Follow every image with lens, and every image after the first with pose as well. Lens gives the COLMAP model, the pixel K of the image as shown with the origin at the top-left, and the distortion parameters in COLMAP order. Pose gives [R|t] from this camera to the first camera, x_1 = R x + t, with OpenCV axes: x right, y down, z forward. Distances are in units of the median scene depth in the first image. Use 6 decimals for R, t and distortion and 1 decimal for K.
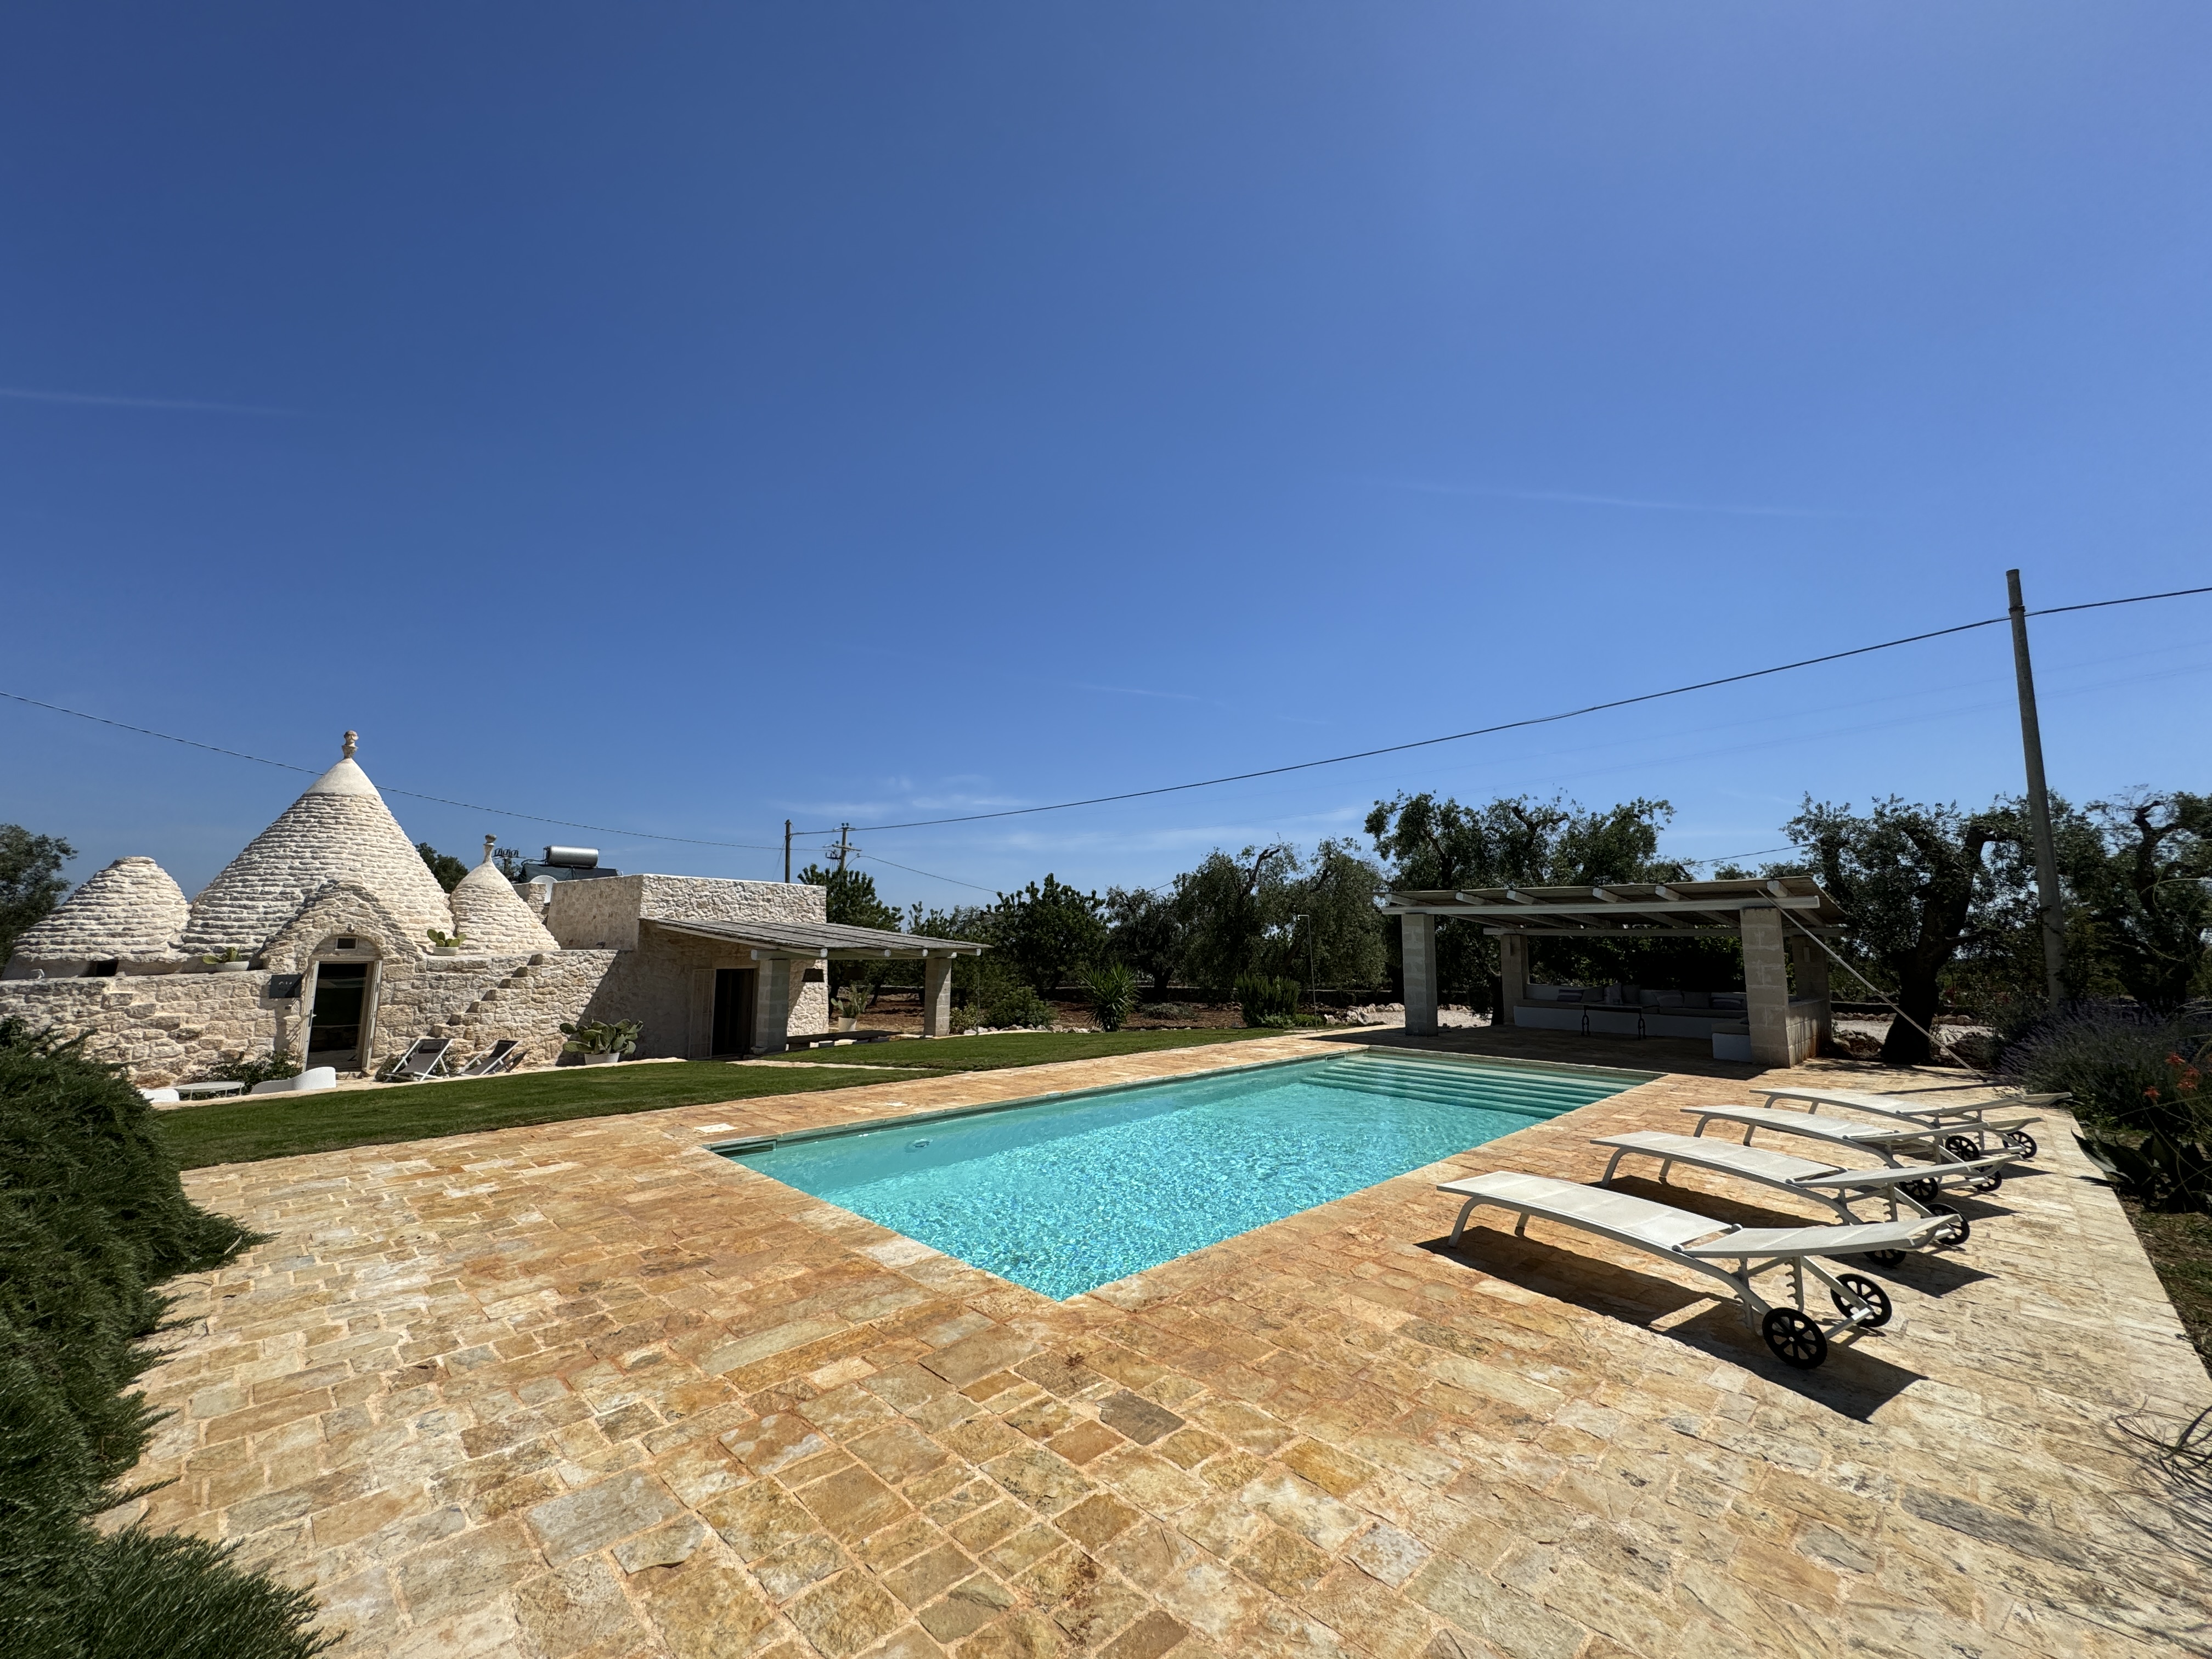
lens RADIAL K [[878.6, 0, 1099.3], [0, 878.6, 828.4], [0, 0, 1]] dist [-0.004392, -0.000180]
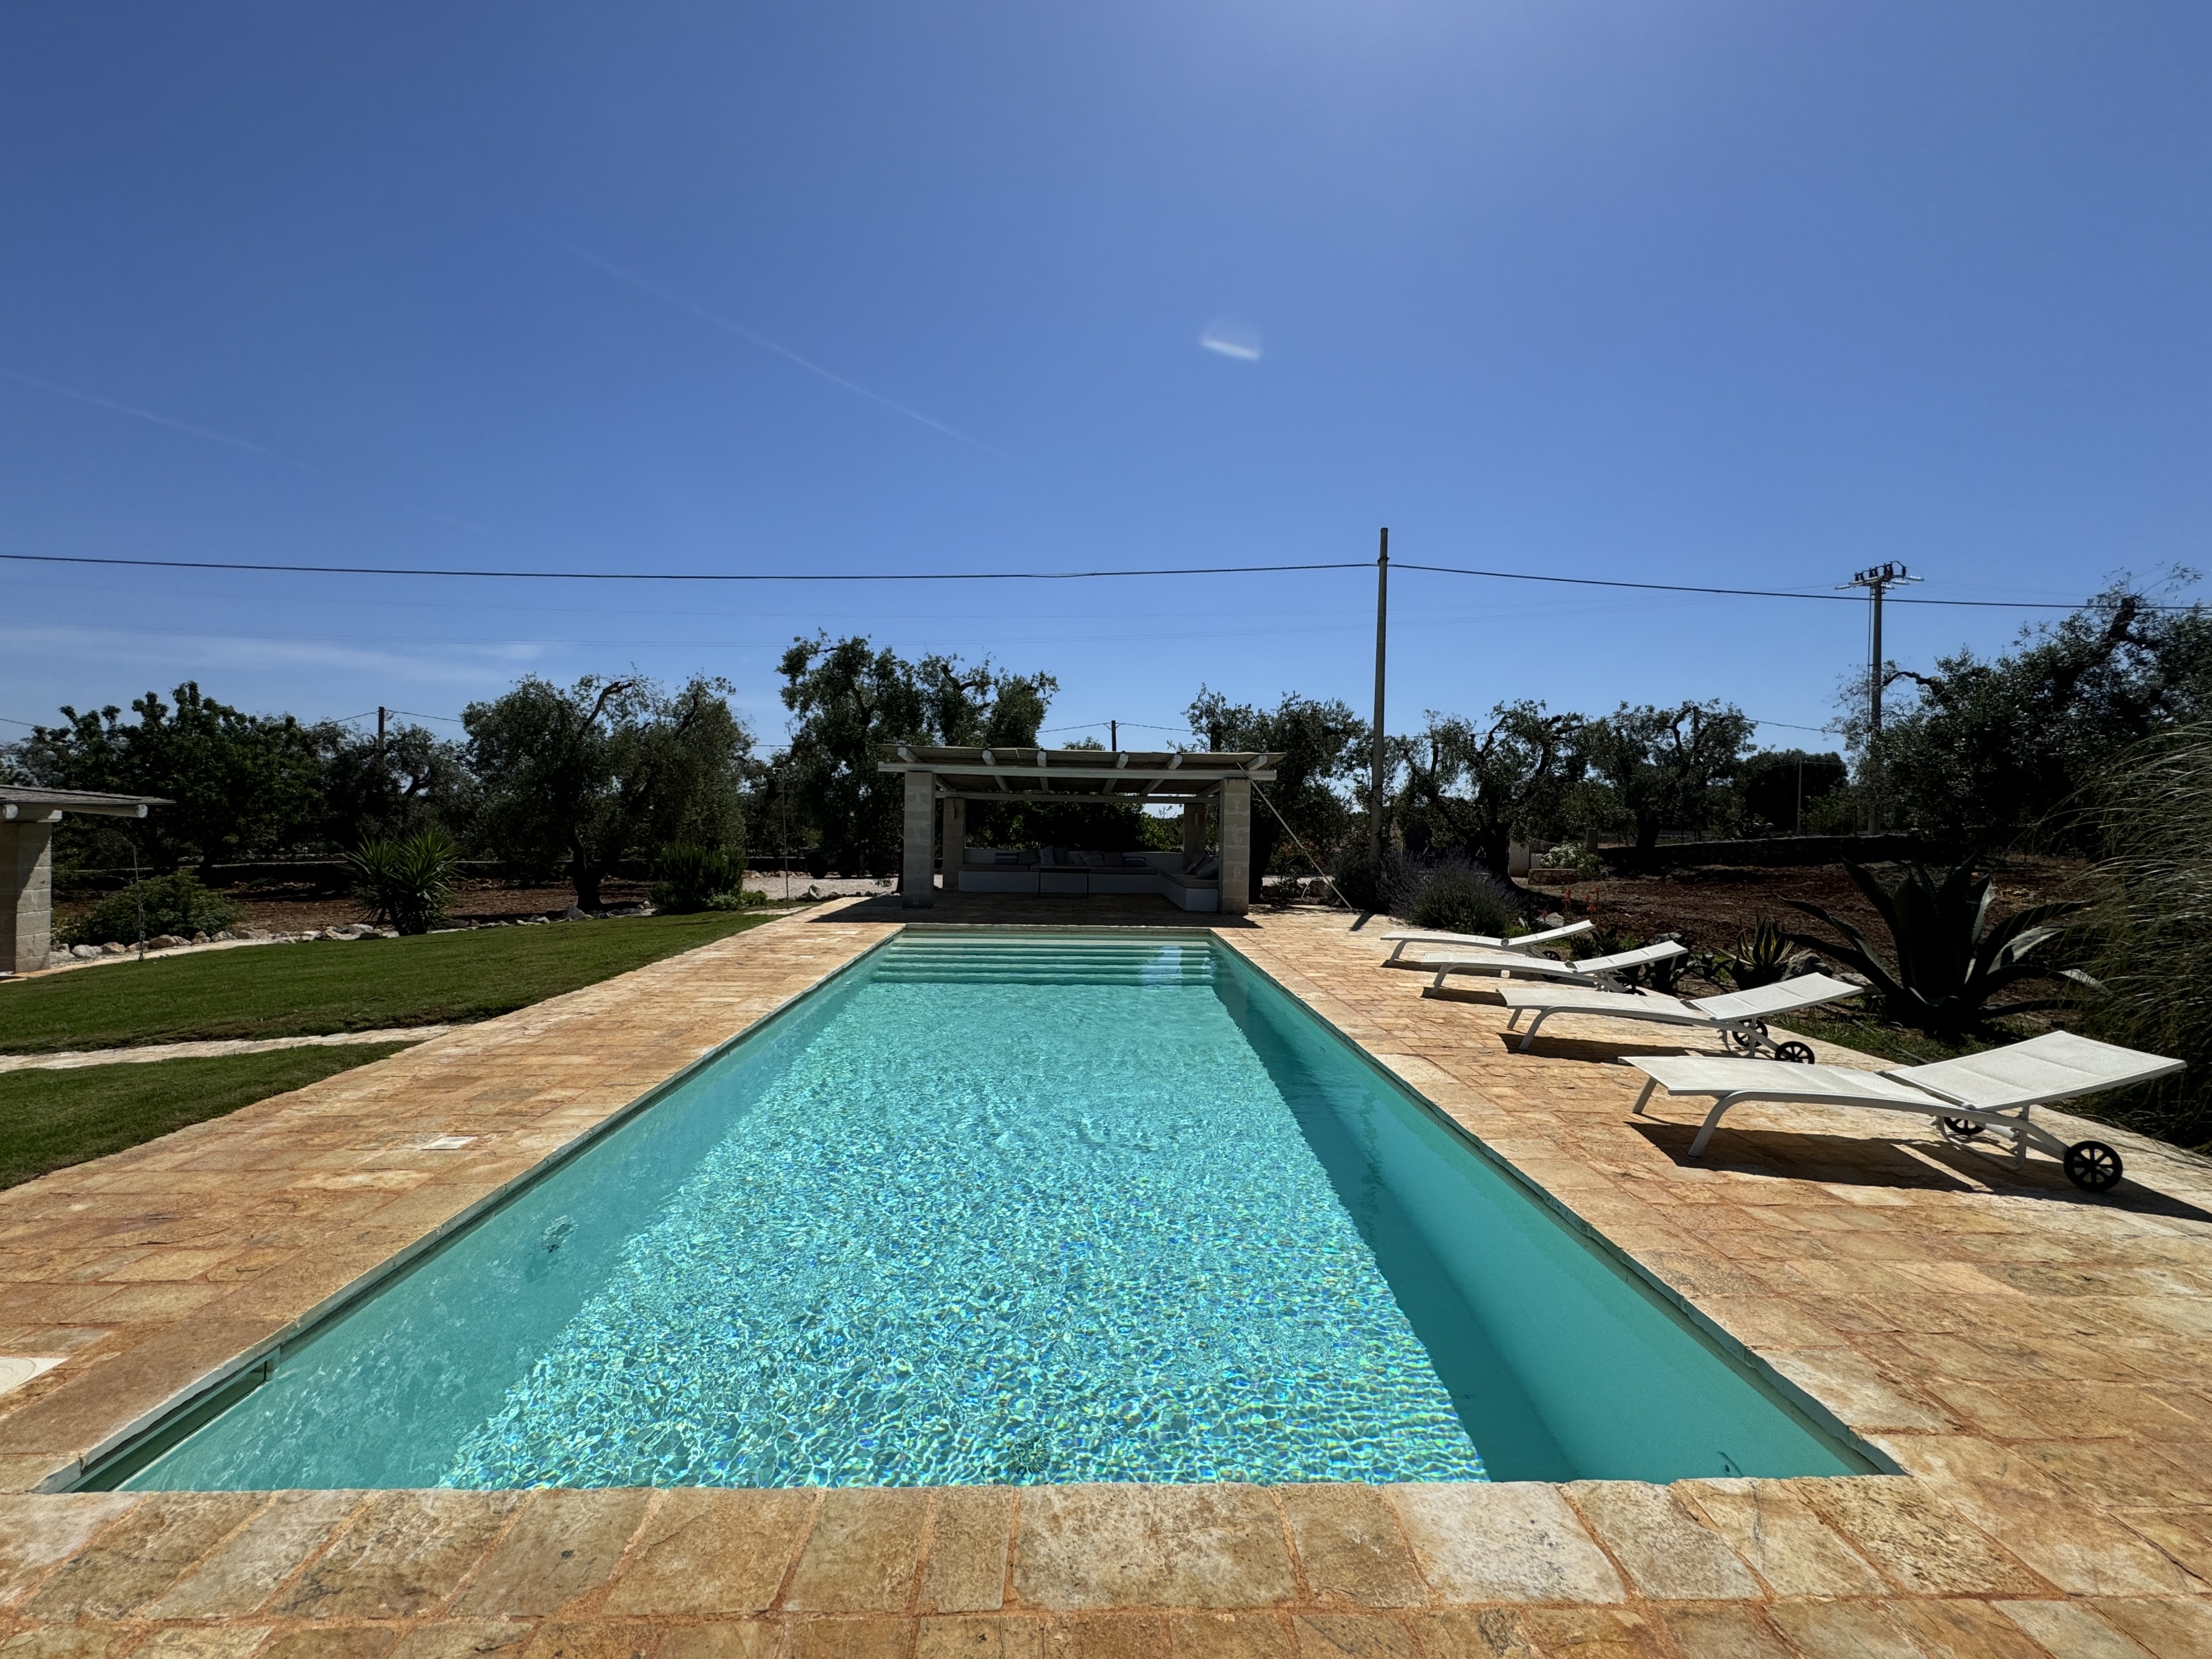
lens RADIAL K [[909.5, 0, 1106.0], [0, 909.5, 829.5], [0, 0, 1]] dist [-0.001515, -0.000375]
pose [[0.681651, -0.005759, 0.731655, -0.172871], [-0.107020, 0.988430, 0.107486, 0.035015], [-0.723809, -0.151569, 0.673148, 0.236229]]
